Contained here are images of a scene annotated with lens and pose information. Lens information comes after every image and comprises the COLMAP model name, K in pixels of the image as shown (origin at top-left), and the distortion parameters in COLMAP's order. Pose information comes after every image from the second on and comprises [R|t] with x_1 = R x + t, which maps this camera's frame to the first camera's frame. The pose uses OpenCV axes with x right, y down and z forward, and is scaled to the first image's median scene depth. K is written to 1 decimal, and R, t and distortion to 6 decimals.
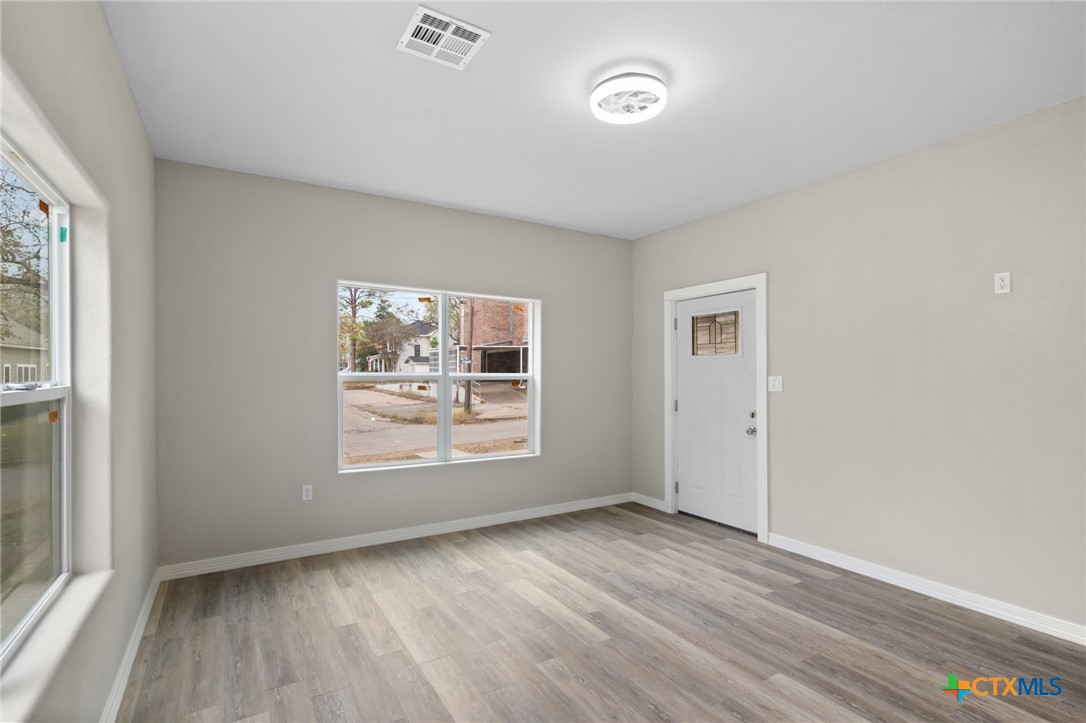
lens RADIAL K [[498.8, 0, 581.6], [0, 498.8, 363.6], [0, 0, 1]] dist [0.000383, 0.000423]
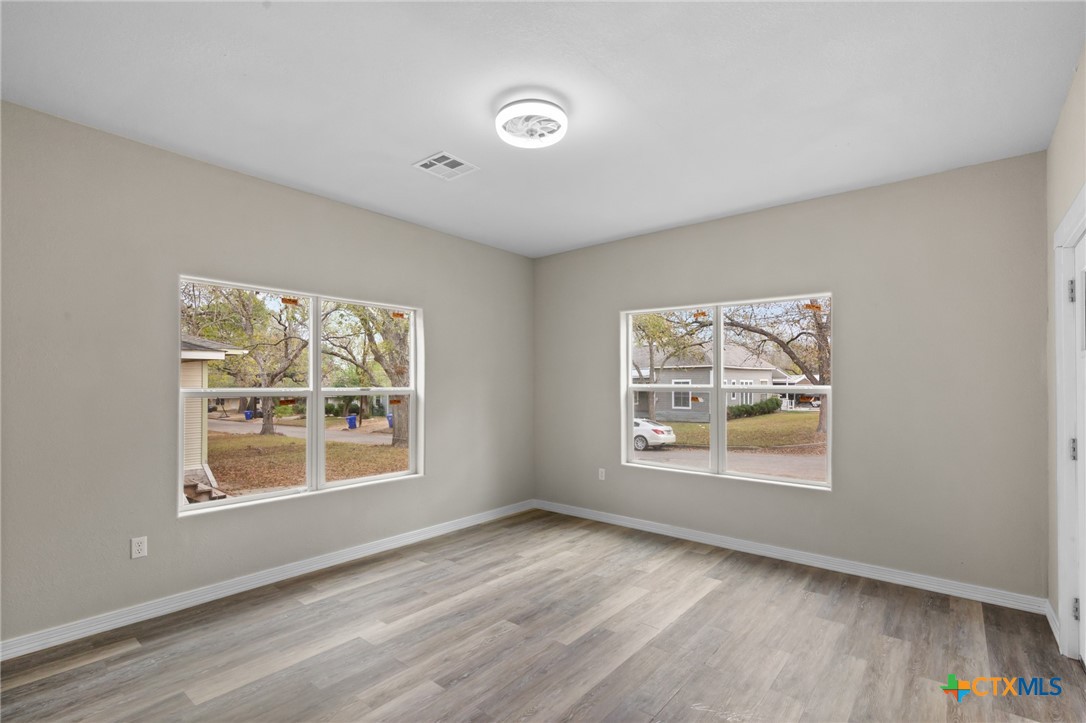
lens RADIAL K [[498.8, 0, 536.9], [0, 498.8, 368.4], [0, 0, 1]] dist [0.000383, 0.000423]
pose [[0.317523, -0.029428, -0.947794, 0.672557], [0.014316, 0.999553, -0.026239, 0.008260], [0.948142, -0.005237, 0.317803, 0.411297]]
